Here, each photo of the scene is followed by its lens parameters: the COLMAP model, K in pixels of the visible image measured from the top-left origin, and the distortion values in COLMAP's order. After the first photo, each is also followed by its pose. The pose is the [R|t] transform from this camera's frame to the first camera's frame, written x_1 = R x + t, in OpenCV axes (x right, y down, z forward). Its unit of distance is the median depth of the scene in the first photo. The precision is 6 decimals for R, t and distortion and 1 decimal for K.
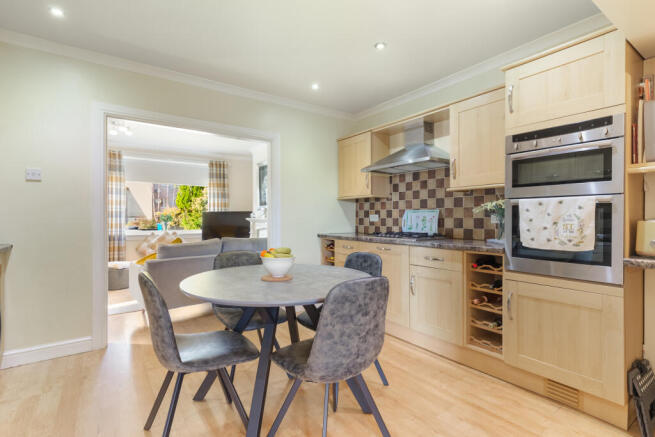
lens RADIAL K [[312.0, 0, 325.1], [0, 312.0, 218.0], [0, 0, 1]] dist [0.003446, 0.000202]
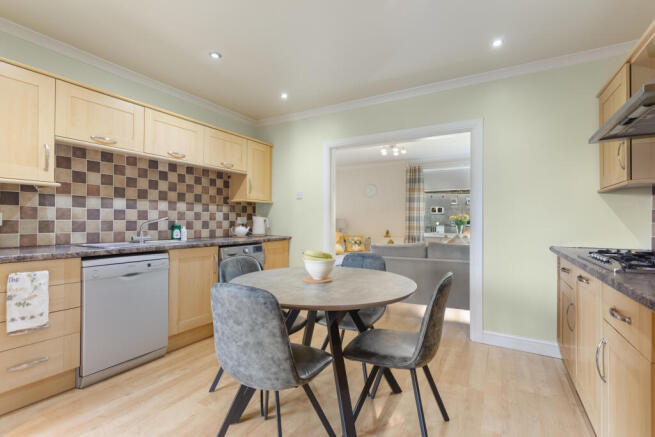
lens RADIAL K [[297.9, 0, 324.5], [0, 297.9, 218.5], [0, 0, 1]] dist [0.000412, -0.003130]
pose [[0.433752, -0.005914, -0.901013, 0.350956], [-0.004853, 0.999949, -0.008900, -0.000633], [0.901019, 0.008233, 0.433701, 0.279172]]
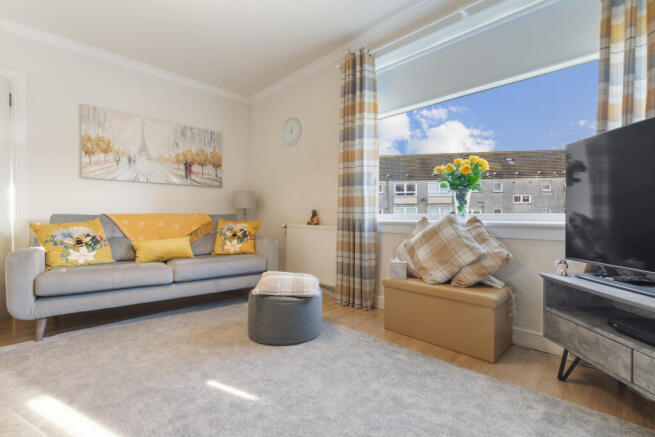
lens RADIAL K [[297.9, 0, 330.9], [0, 297.9, 218.9], [0, 0, 1]] dist [0.000412, -0.003130]
pose [[0.213900, 0.009049, -0.976814, -0.334215], [0.001607, 0.999952, 0.009615, 0.076637], [0.976854, -0.003627, 0.213876, 1.362195]]
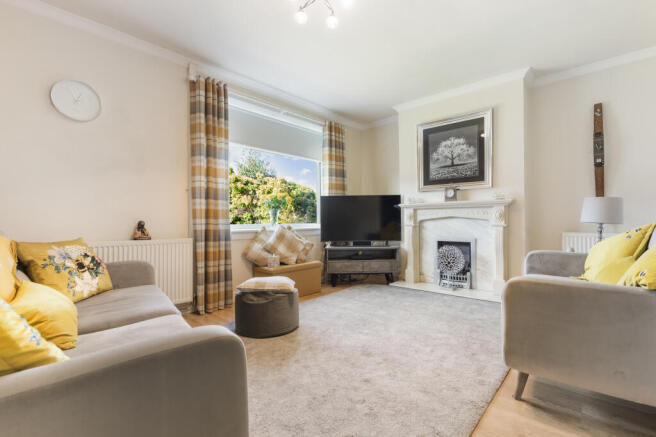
lens RADIAL K [[298.4, 0, 324.6], [0, 298.4, 216.3], [0, 0, 1]] dist [0.000412, -0.003130]
pose [[0.973594, -0.005537, 0.228219, -0.969432], [0.008632, 0.999884, -0.012564, 0.058638], [-0.228123, 0.014203, 0.973529, 0.681831]]
